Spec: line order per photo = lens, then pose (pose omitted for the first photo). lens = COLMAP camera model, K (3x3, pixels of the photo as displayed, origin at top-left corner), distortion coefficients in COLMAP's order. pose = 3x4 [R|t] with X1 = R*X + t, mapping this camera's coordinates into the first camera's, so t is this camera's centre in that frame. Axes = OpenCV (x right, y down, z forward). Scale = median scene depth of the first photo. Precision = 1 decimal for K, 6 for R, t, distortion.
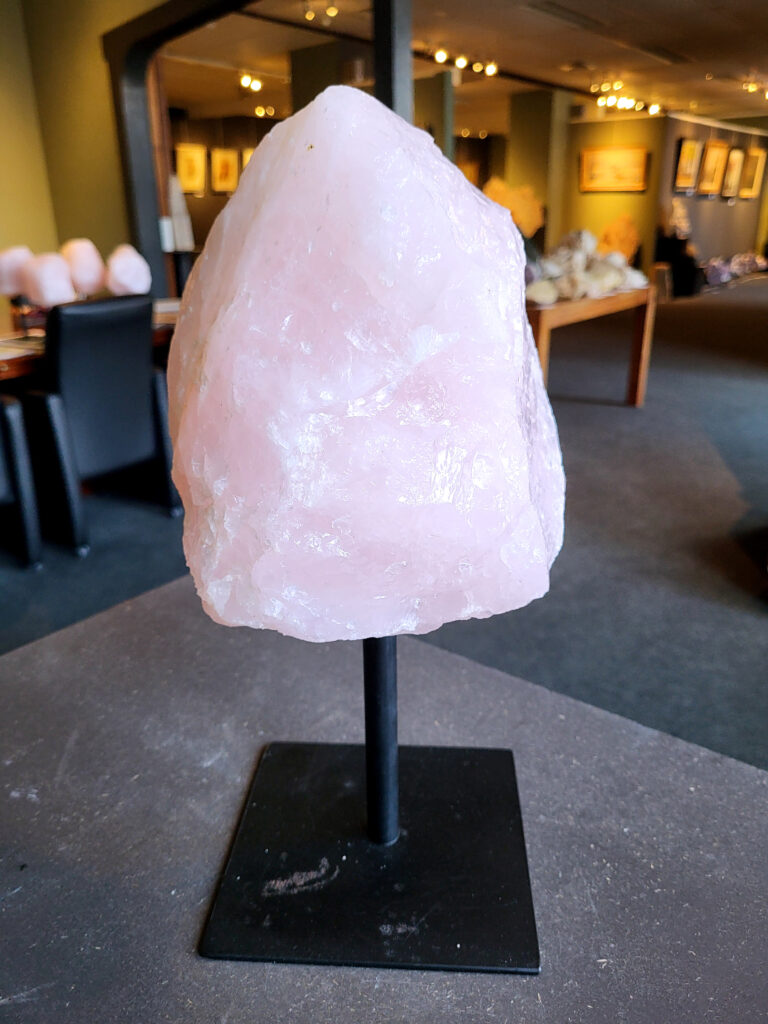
lens RADIAL K [[792.1, 0, 384.0], [0, 792.1, 512.0], [0, 0, 1]] dist [-0.001533, -0.009807]
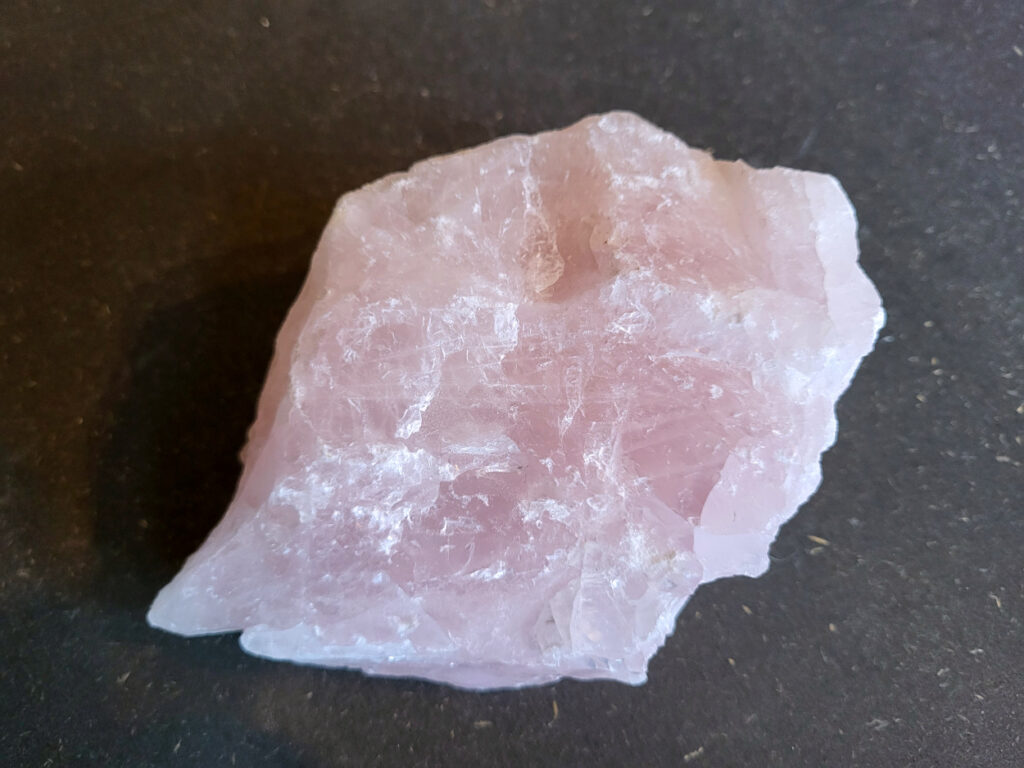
lens RADIAL K [[784.8, 0, 512.0], [0, 784.8, 384.0], [0, 0, 1]] dist [-0.013148, -0.007379]
pose [[0.913549, 0.390906, -0.112340, 0.073162], [-0.198209, 0.669063, 0.716287, 0.114588], [0.355164, -0.632097, 0.688703, 0.426237]]
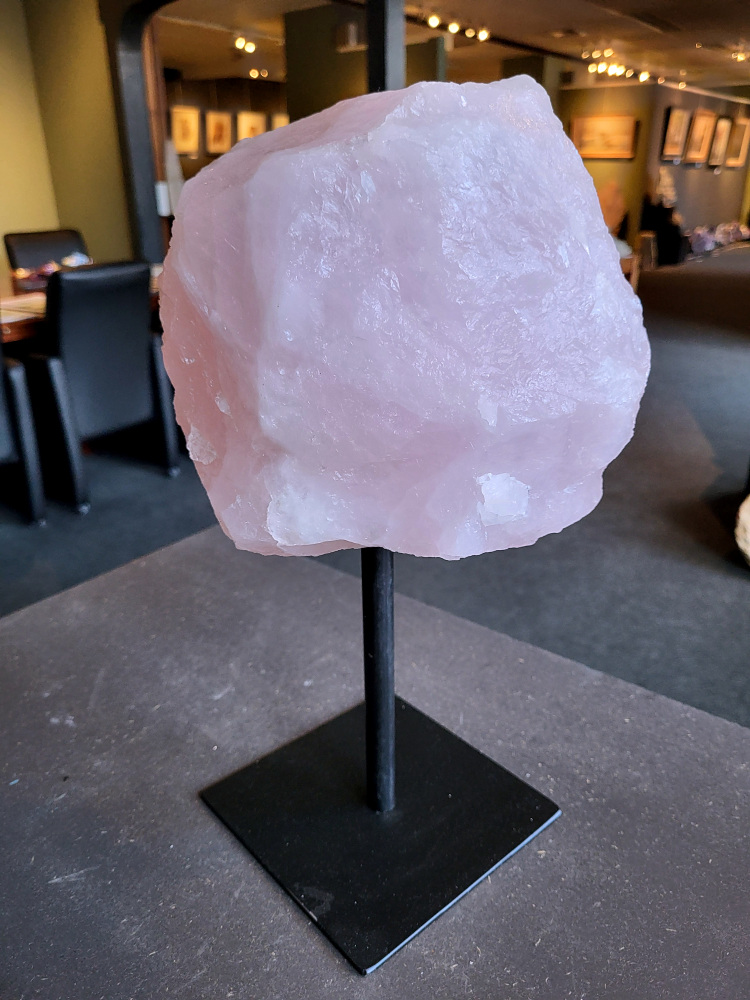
lens RADIAL K [[768.3, 0, 380.2], [0, 768.3, 501.3], [0, 0, 1]] dist [0.004729, -0.009527]
pose [[0.999901, 0.010189, 0.009682, 0.003796], [-0.010550, 0.999223, 0.037985, -0.015941], [-0.009288, -0.038083, 0.999231, -0.119292]]
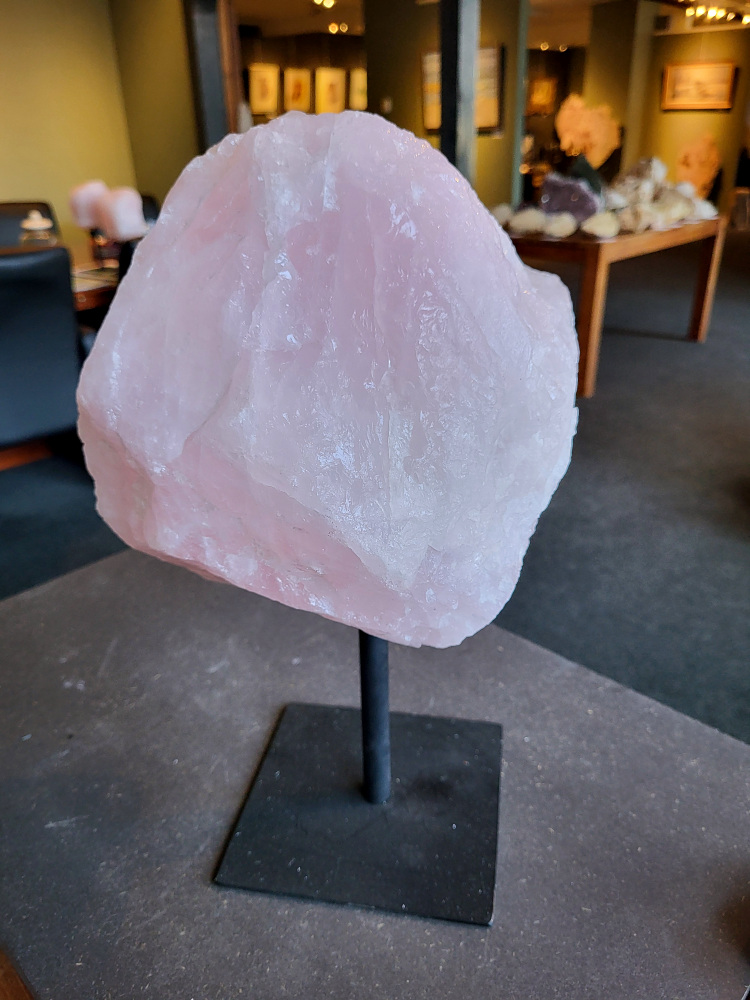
lens RADIAL K [[768.5, 0, 374.6], [0, 768.5, 505.7], [0, 0, 1]] dist [0.006773, -0.016880]
pose [[0.995479, 0.038080, -0.087016, 0.125024], [-0.030127, 0.995400, 0.090951, -0.062418], [0.090079, -0.087918, 0.992046, -0.175224]]
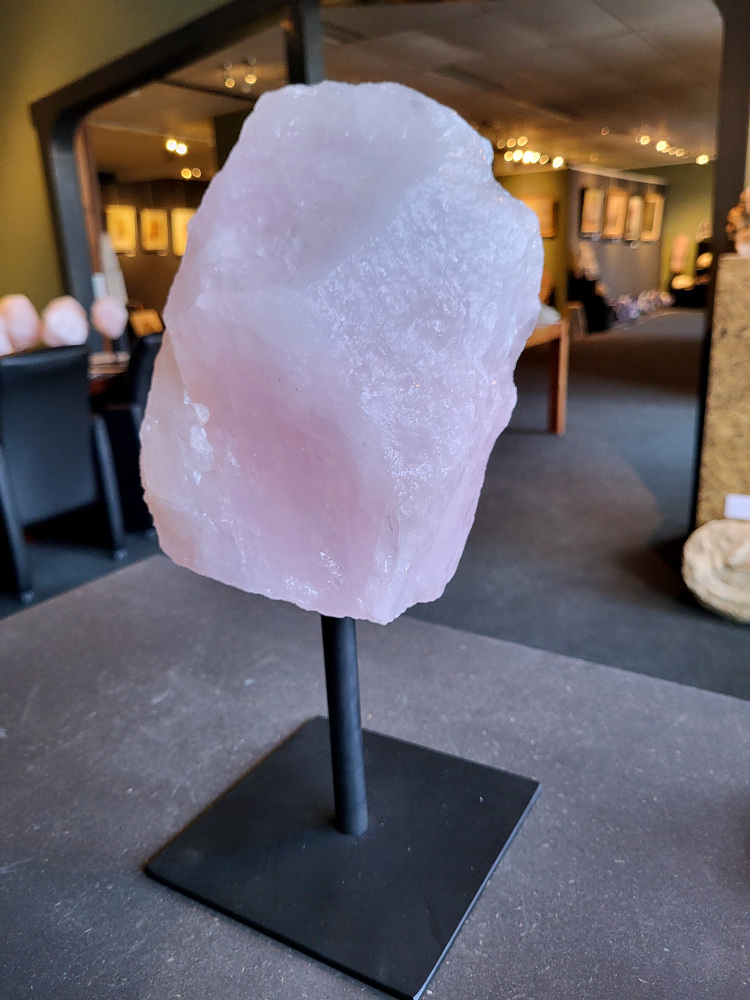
lens RADIAL K [[773.5, 0, 375.0], [0, 773.5, 500.0], [0, 0, 1]] dist [-0.001533, -0.009807]
pose [[0.996408, -0.052171, 0.066707, 0.030247], [0.056402, 0.996406, -0.063200, 0.107048], [-0.063170, 0.066735, 0.995769, -0.141520]]
